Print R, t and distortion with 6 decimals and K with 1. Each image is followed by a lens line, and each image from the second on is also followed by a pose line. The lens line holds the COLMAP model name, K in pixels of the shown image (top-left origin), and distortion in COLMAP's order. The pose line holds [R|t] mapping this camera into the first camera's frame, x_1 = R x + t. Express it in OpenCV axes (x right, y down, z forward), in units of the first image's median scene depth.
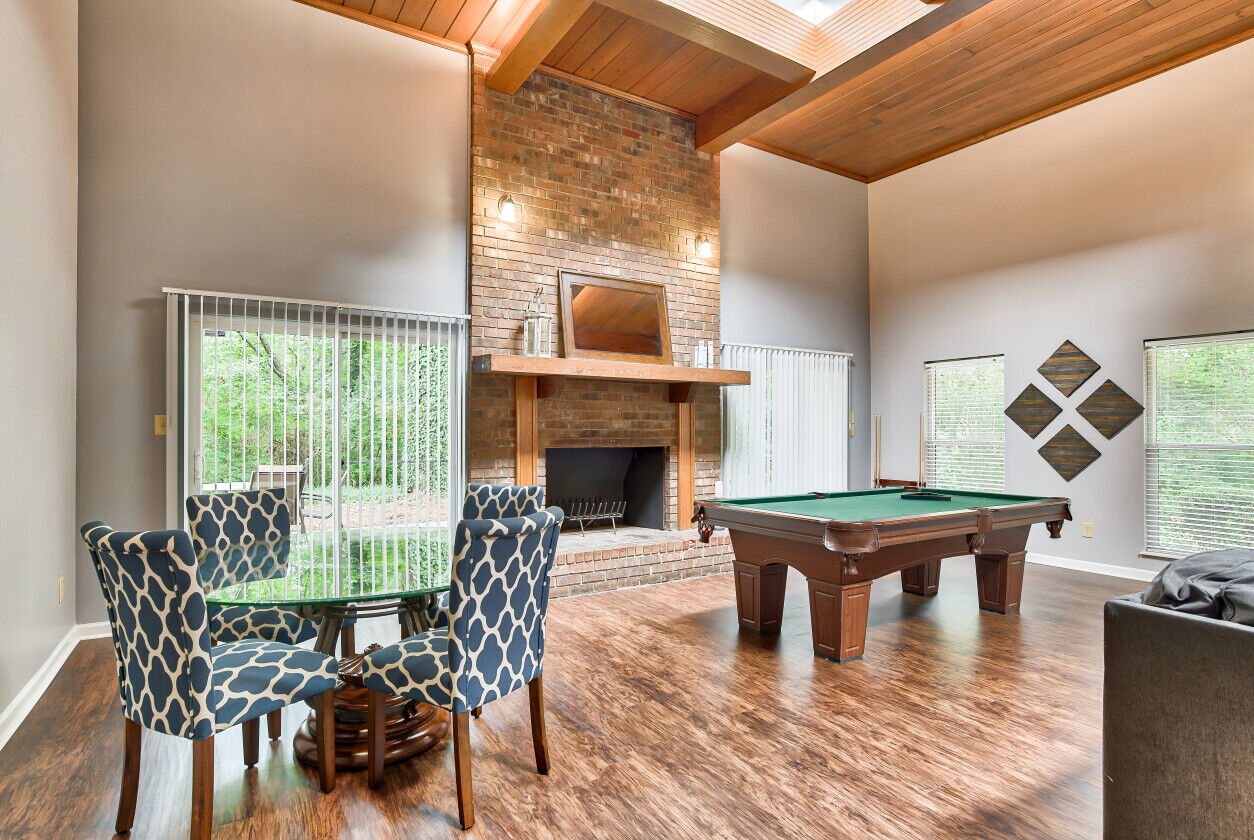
lens RADIAL K [[638.9, 0, 635.4], [0, 638.9, 422.9], [0, 0, 1]] dist [-0.050609, 0.014329]
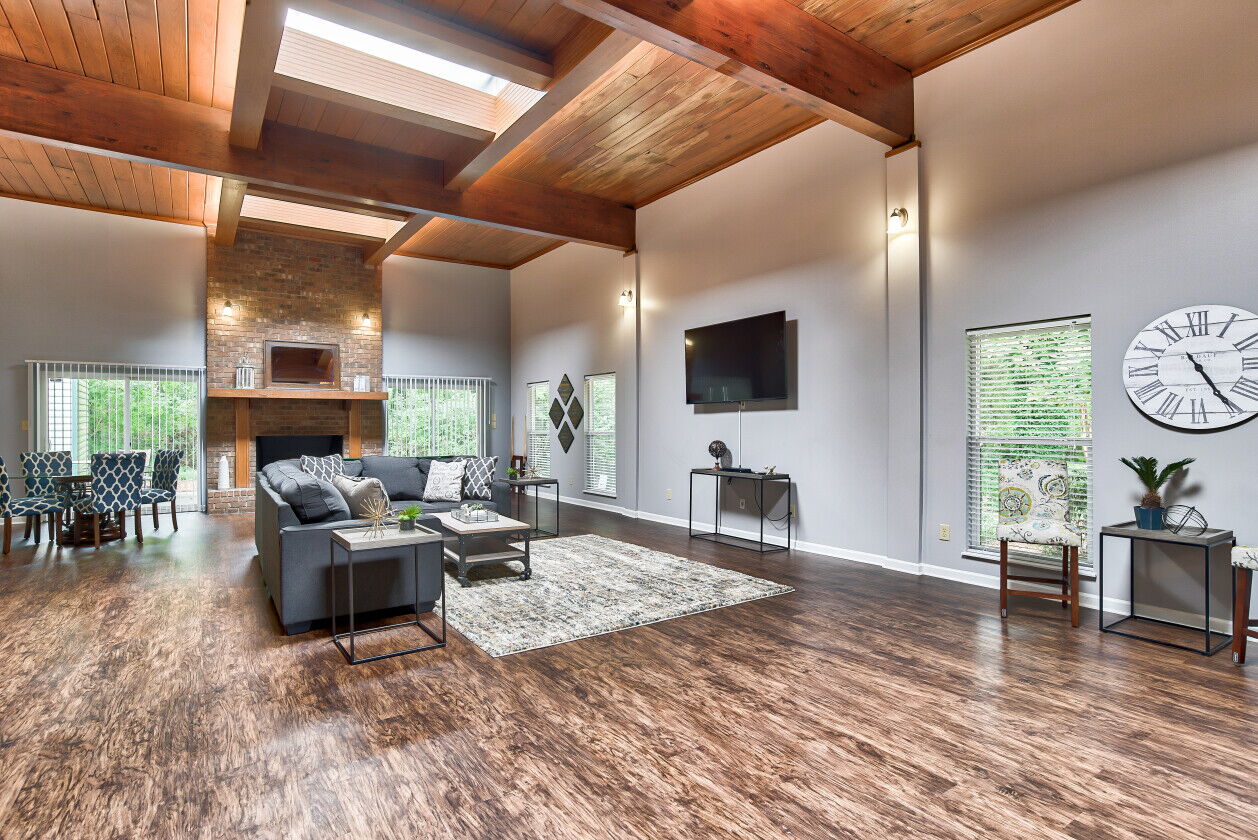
lens RADIAL K [[640.9, 0, 673.6], [0, 640.9, 417.7], [0, 0, 1]] dist [-0.050609, 0.014329]
pose [[0.997079, -0.005901, 0.076150, 0.920044], [0.005849, 0.999982, 0.000901, -0.007923], [-0.076154, -0.000453, 0.997096, -0.903866]]
